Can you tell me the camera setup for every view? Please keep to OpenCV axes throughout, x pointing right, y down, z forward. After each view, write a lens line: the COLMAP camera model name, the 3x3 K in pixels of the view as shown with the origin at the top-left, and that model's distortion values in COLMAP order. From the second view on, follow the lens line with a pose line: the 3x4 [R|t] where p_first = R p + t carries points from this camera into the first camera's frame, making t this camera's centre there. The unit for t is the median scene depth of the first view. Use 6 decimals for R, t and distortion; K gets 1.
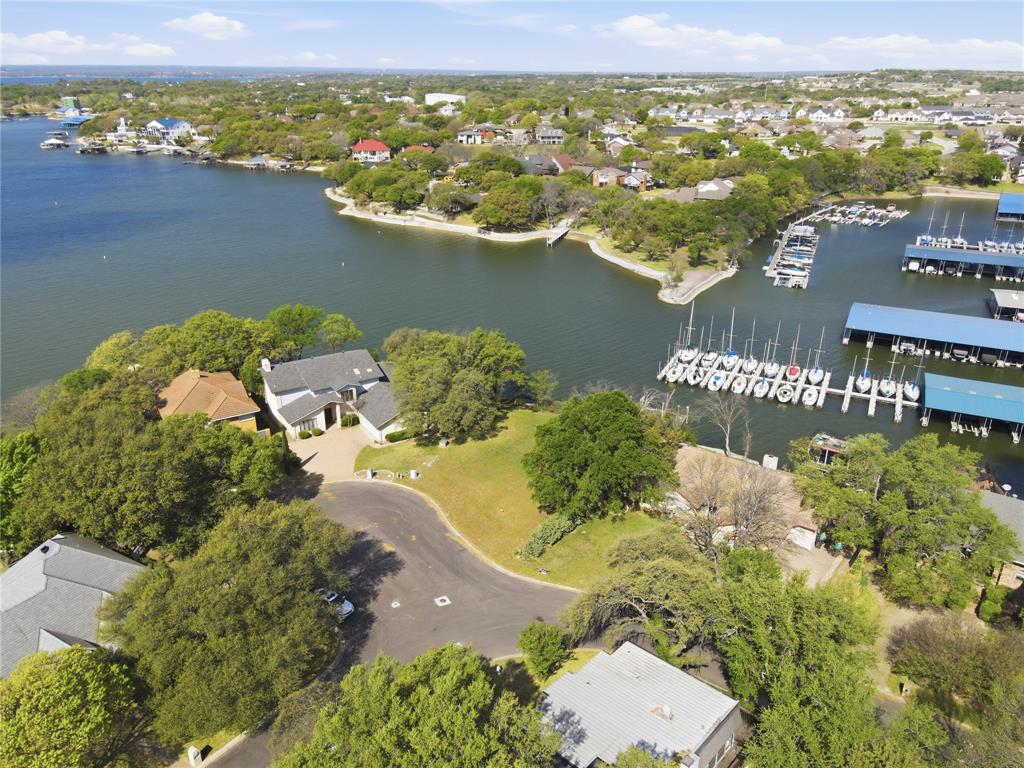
lens RADIAL K [[753.2, 0, 512.0], [0, 753.2, 384.0], [0, 0, 1]] dist [0.009688, 0.015144]
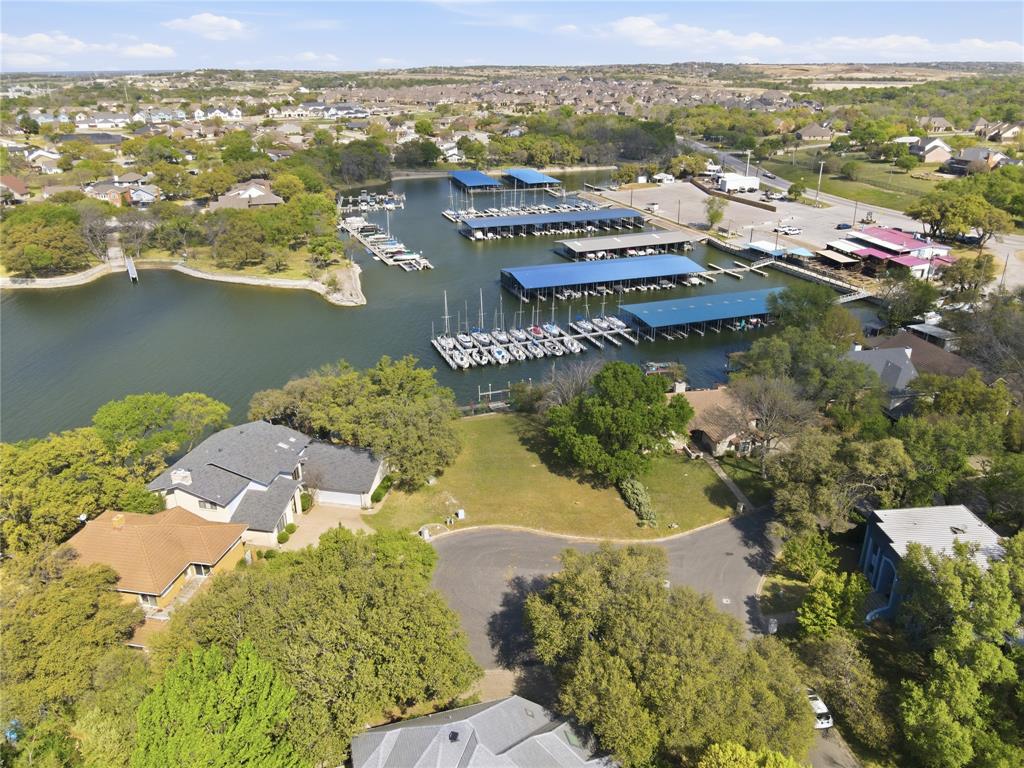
lens RADIAL K [[753.2, 0, 512.0], [0, 753.2, 384.0], [0, 0, 1]] dist [0.009688, 0.015144]
pose [[0.684660, -0.287291, 0.669854, -0.214902], [0.286348, 0.951167, 0.115264, -0.039381], [-0.670257, 0.112895, 0.733492, 0.085119]]
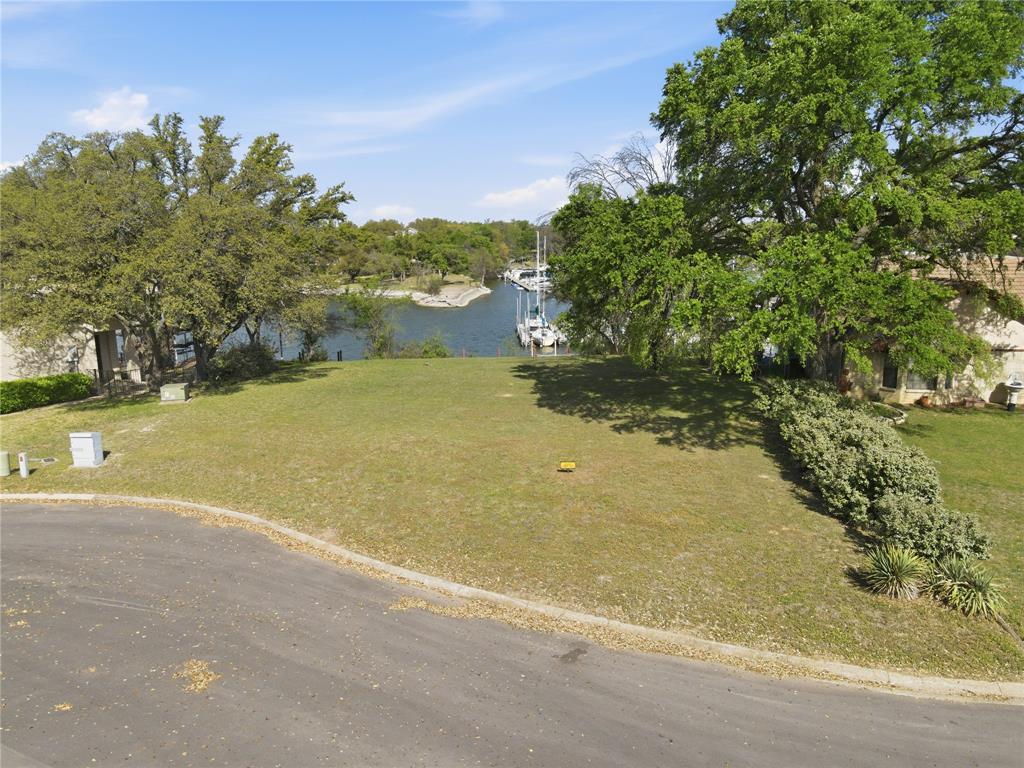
lens RADIAL K [[753.2, 0, 512.0], [0, 753.2, 384.0], [0, 0, 1]] dist [0.009688, 0.015144]
pose [[0.880701, -0.097028, 0.463629, -0.039580], [0.190794, 0.968547, -0.159732, 0.052747], [-0.433548, 0.229134, 0.871513, 0.239209]]
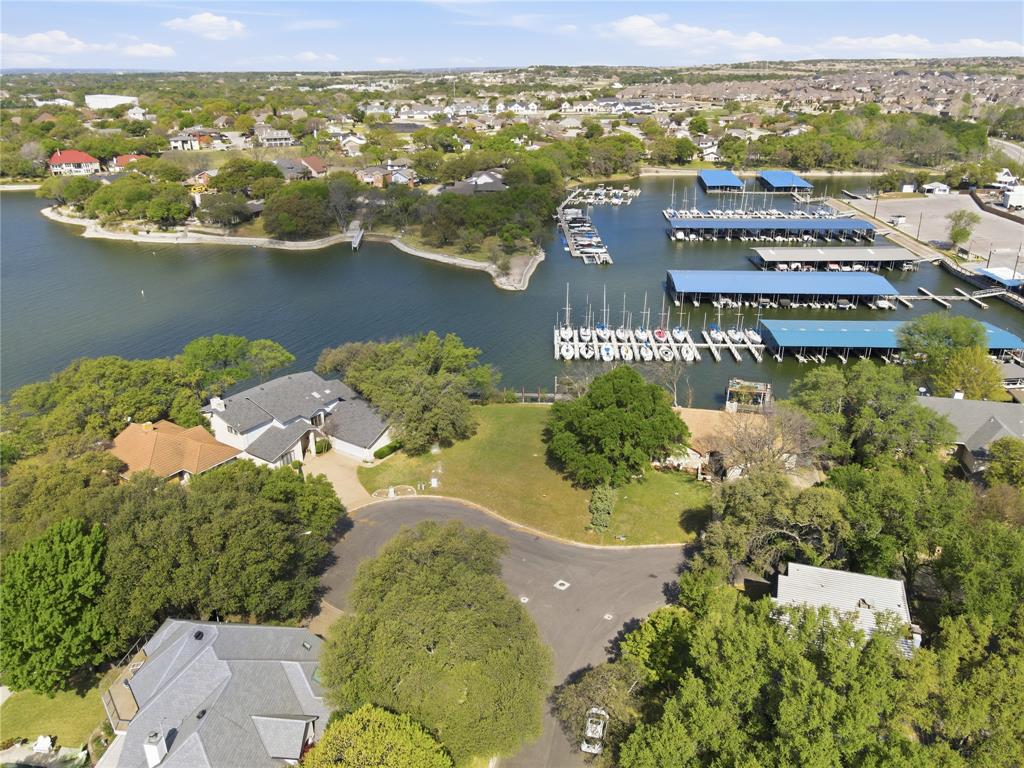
lens RADIAL K [[753.2, 0, 512.0], [0, 753.2, 384.0], [0, 0, 1]] dist [0.009688, 0.015144]
pose [[0.916803, -0.164098, 0.364066, -0.122628], [0.162618, 0.986070, 0.034946, -0.008810], [-0.364729, 0.027166, 0.930717, 0.010791]]
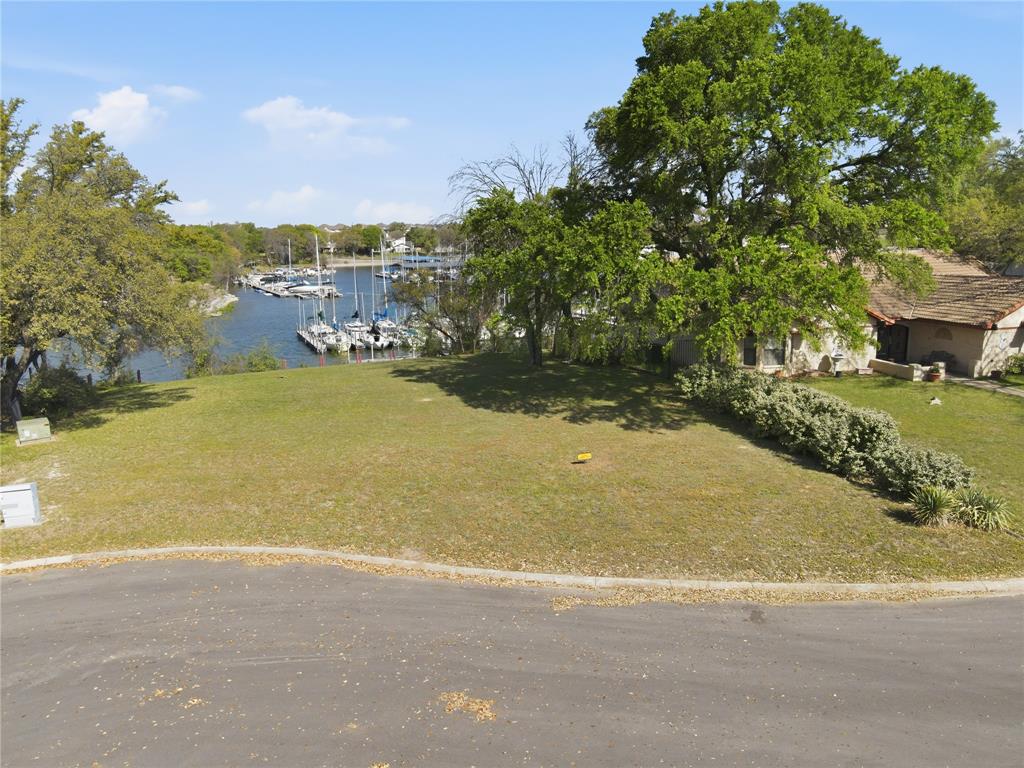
lens RADIAL K [[753.2, 0, 512.0], [0, 753.2, 384.0], [0, 0, 1]] dist [0.009688, 0.015144]
pose [[0.652285, -0.156918, 0.741553, -0.060682], [0.309458, 0.948217, -0.071555, 0.046381], [-0.691925, 0.276154, 0.667068, 0.253333]]
